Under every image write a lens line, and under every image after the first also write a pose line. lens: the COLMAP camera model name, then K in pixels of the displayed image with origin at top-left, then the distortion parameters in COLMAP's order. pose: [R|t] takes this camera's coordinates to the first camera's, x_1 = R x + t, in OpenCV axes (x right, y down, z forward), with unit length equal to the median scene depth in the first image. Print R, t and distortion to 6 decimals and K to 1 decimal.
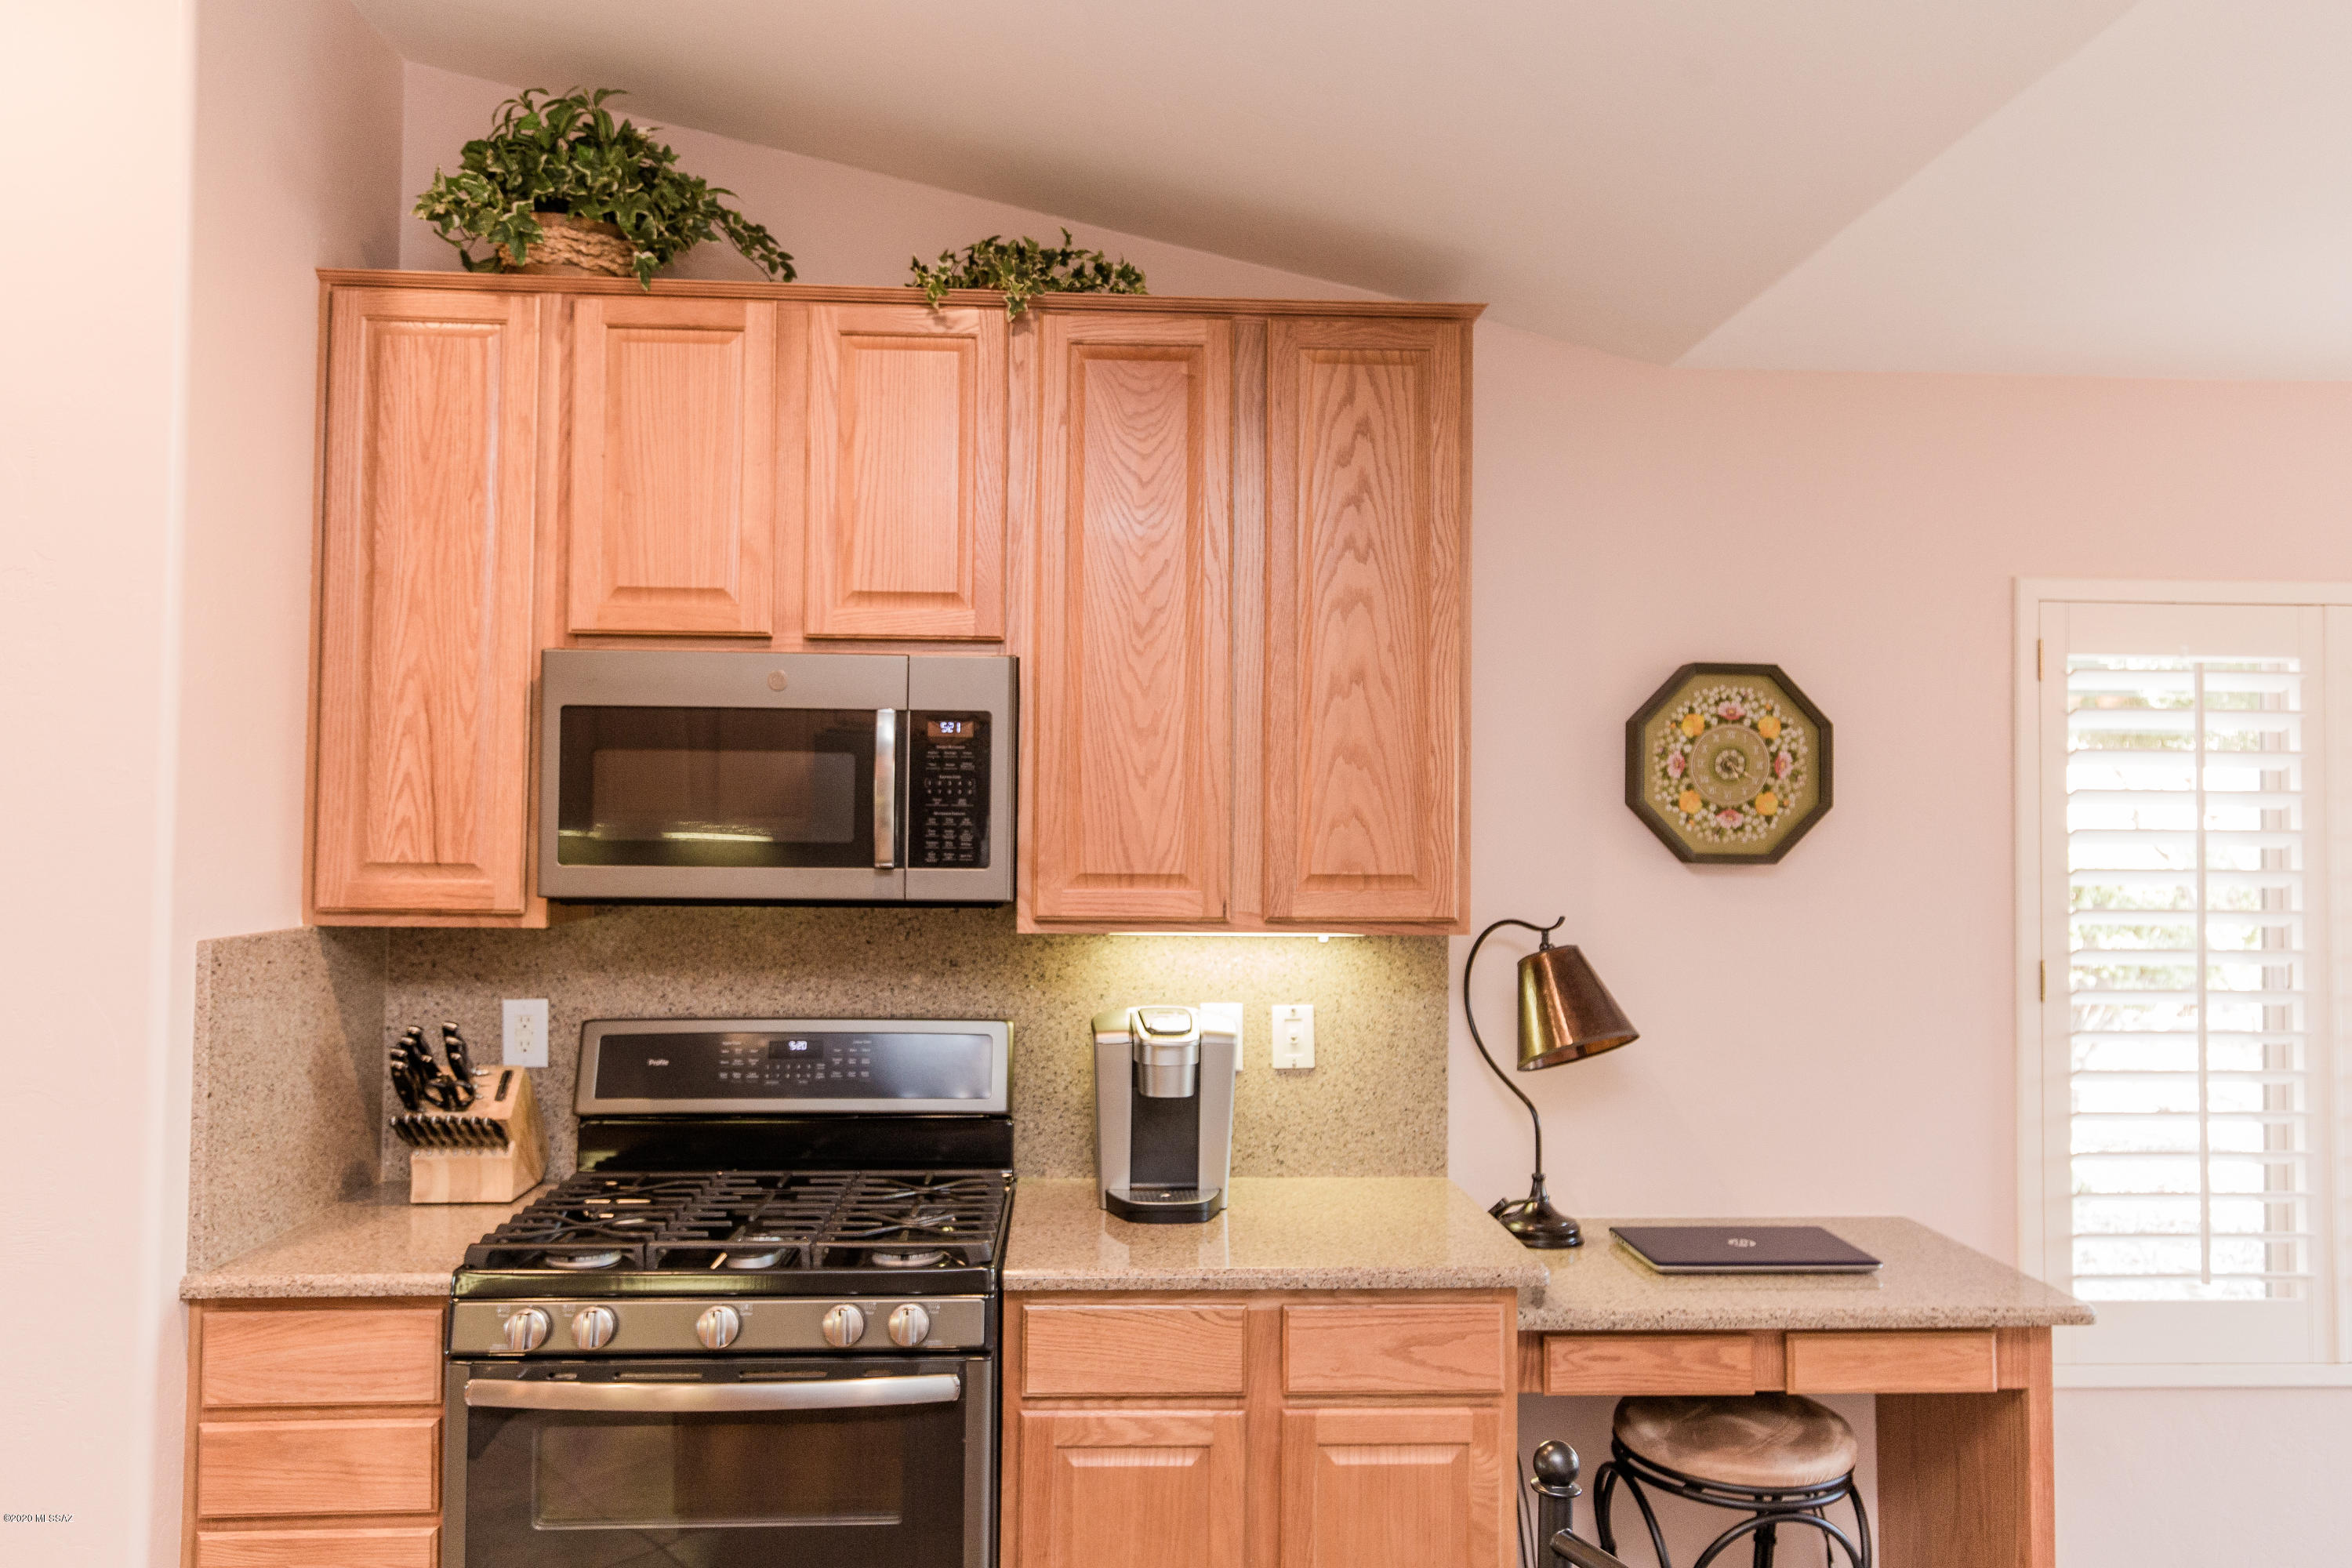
lens RADIAL K [[1616.5, 0, 1176.7], [0, 1616.5, 787.7], [0, 0, 1]] dist [-0.000631, -0.000734]
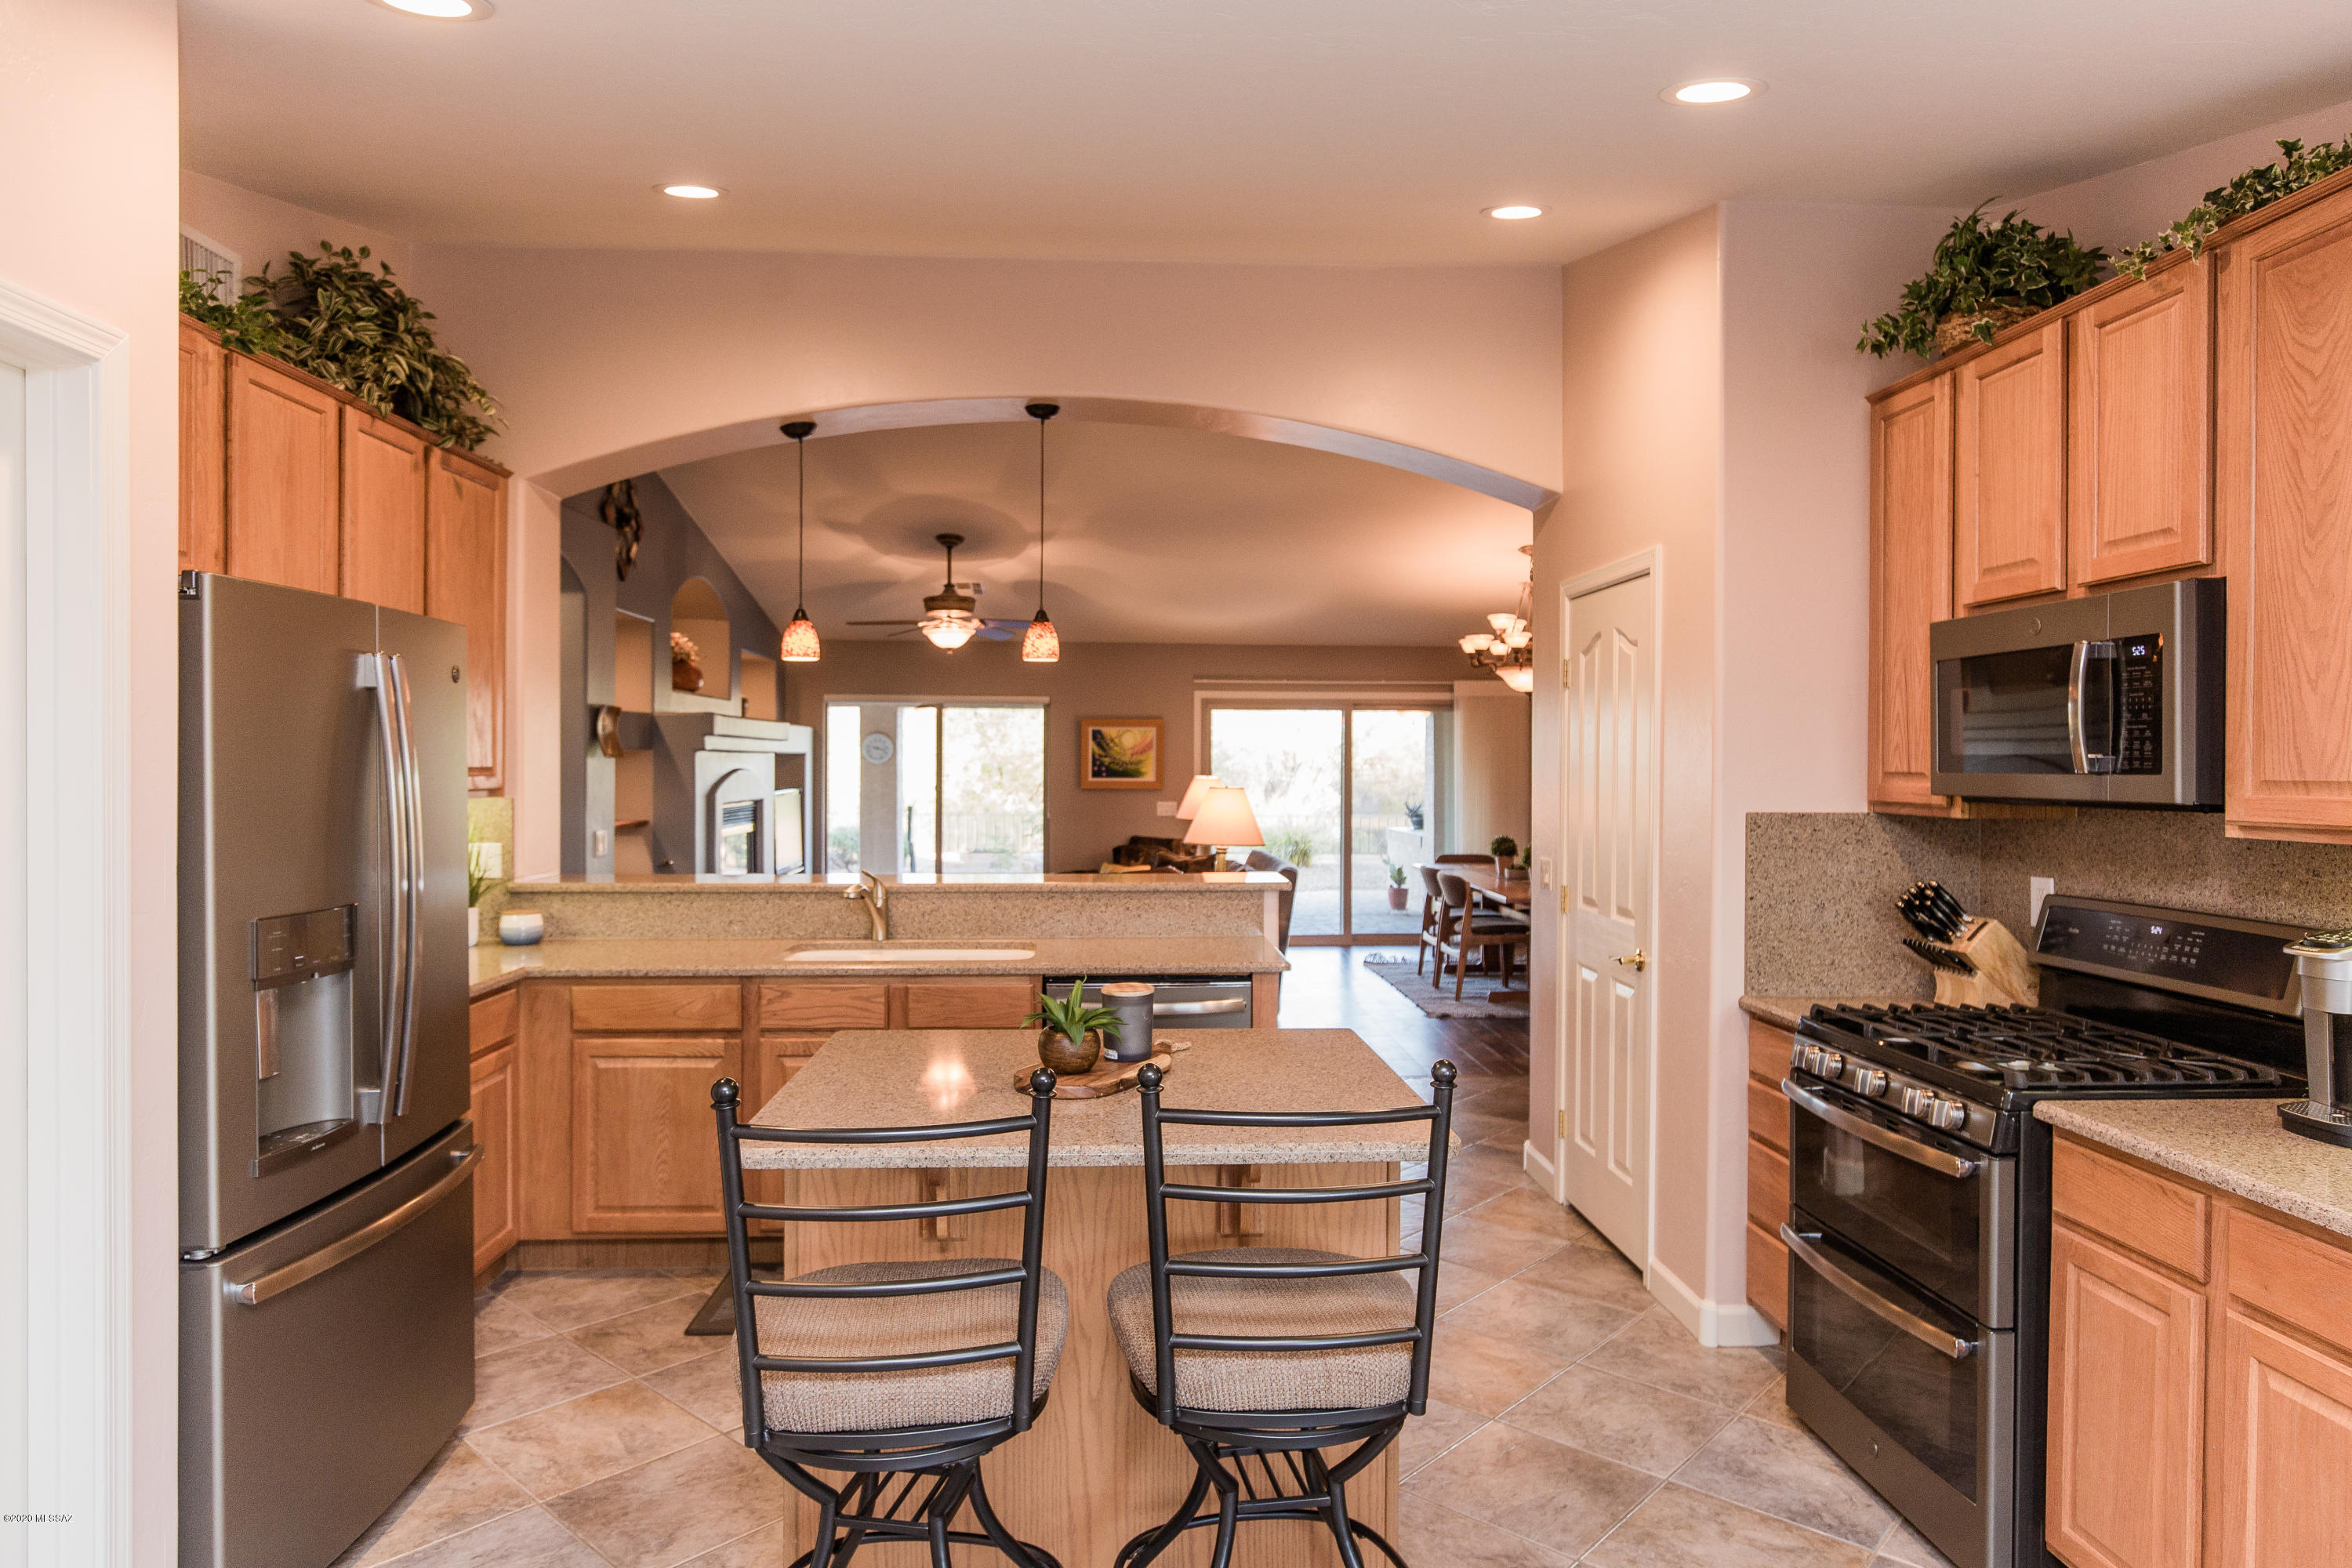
lens RADIAL K [[1423.8, 0, 1174.1], [0, 1423.8, 781.1], [0, 0, 1]] dist [0.001166, 0.000637]
pose [[-0.016053, 0.000610, -0.999871, 0.849527], [0.022347, 0.999750, 0.000251, 0.037902], [0.999621, -0.022340, -0.016063, 0.326902]]
